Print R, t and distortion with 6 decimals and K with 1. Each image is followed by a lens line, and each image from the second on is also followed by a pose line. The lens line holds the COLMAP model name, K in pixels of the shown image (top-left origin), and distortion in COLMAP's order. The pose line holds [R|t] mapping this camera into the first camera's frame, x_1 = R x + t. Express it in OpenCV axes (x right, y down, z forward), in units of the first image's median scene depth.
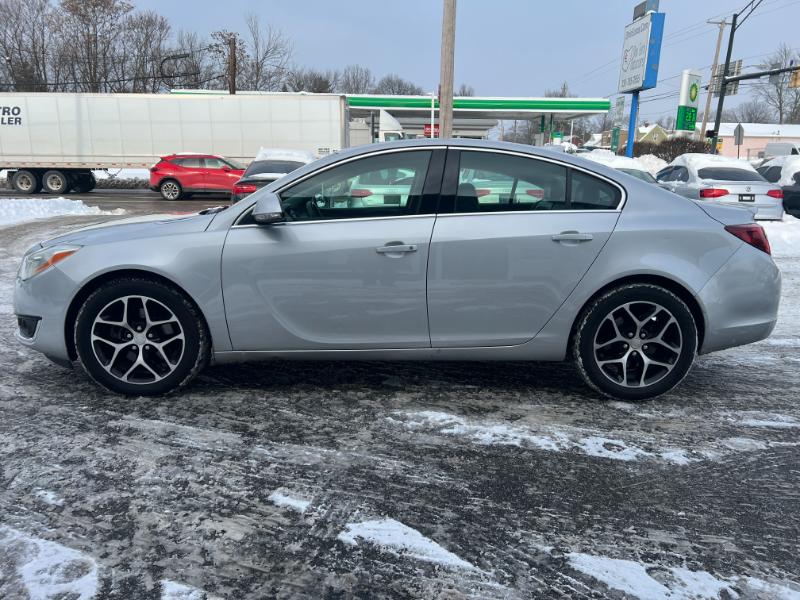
lens RADIAL K [[594.3, 0, 398.4], [0, 594.3, 304.7], [0, 0, 1]] dist [0.050853, -0.056711]
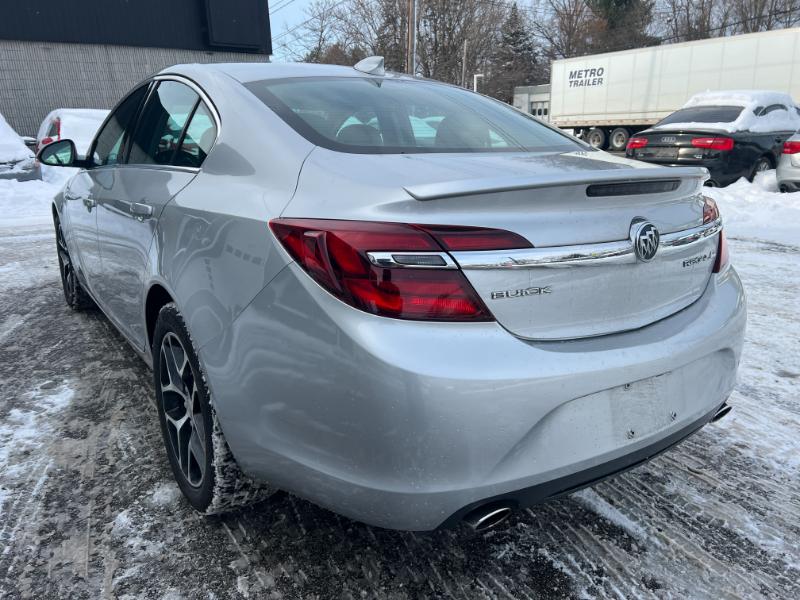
lens RADIAL K [[603.4, 0, 400.0], [0, 603.4, 300.0], [0, 0, 1]] dist [0.038899, -0.041616]
pose [[0.545685, 0.209664, -0.811337, 0.969742], [-0.163867, 0.976201, 0.142055, -0.151474], [0.821812, 0.055434, 0.567055, 0.844653]]
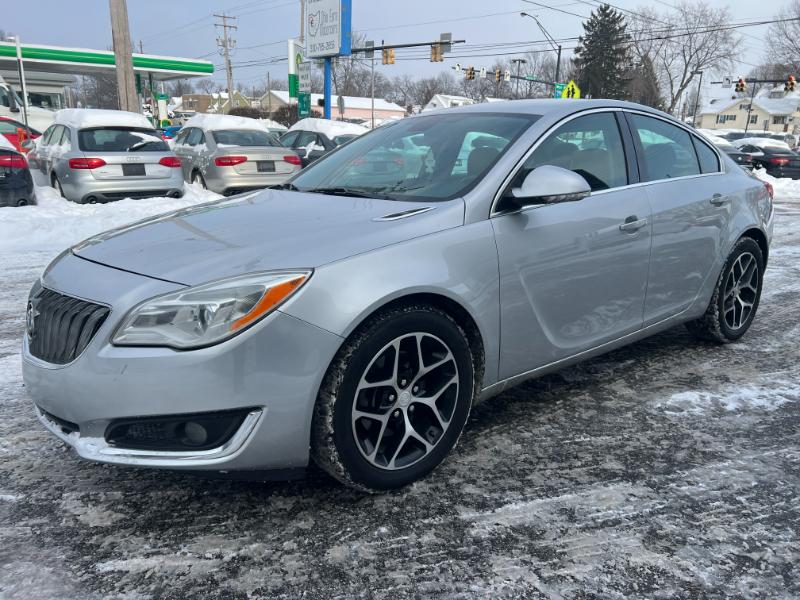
lens RADIAL K [[601.0, 0, 395.6], [0, 601.0, 296.2], [0, 0, 1]] dist [0.053949, -0.064810]
pose [[0.790903, -0.157447, 0.591340, -0.802646], [0.134583, 0.987428, 0.082906, -0.107440], [-0.596959, 0.014014, 0.802149, 0.473617]]
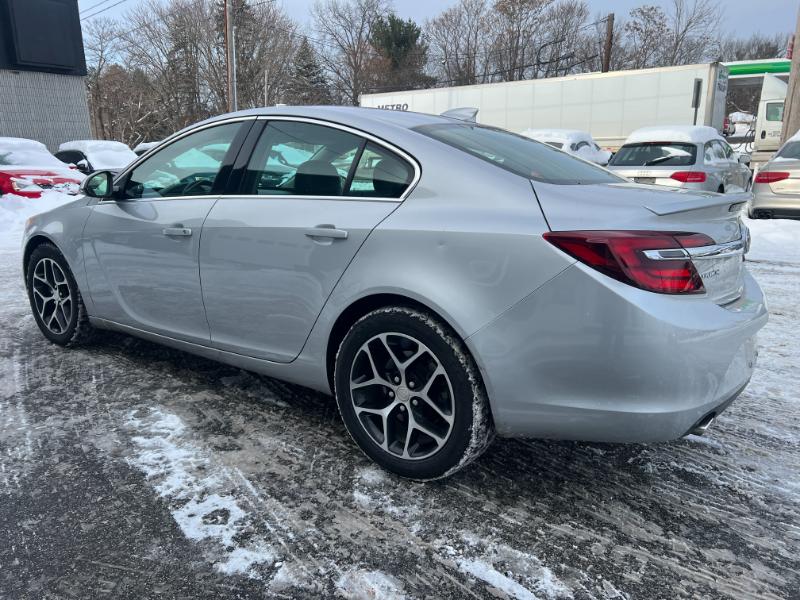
lens RADIAL K [[598.6, 0, 398.6], [0, 598.6, 297.6], [0, 0, 1]] dist [0.056117, -0.067062]
pose [[0.789895, 0.127868, -0.599763, 0.803808], [-0.121481, 0.991265, 0.051344, -0.080463], [0.601089, 0.032303, 0.798529, 0.452126]]
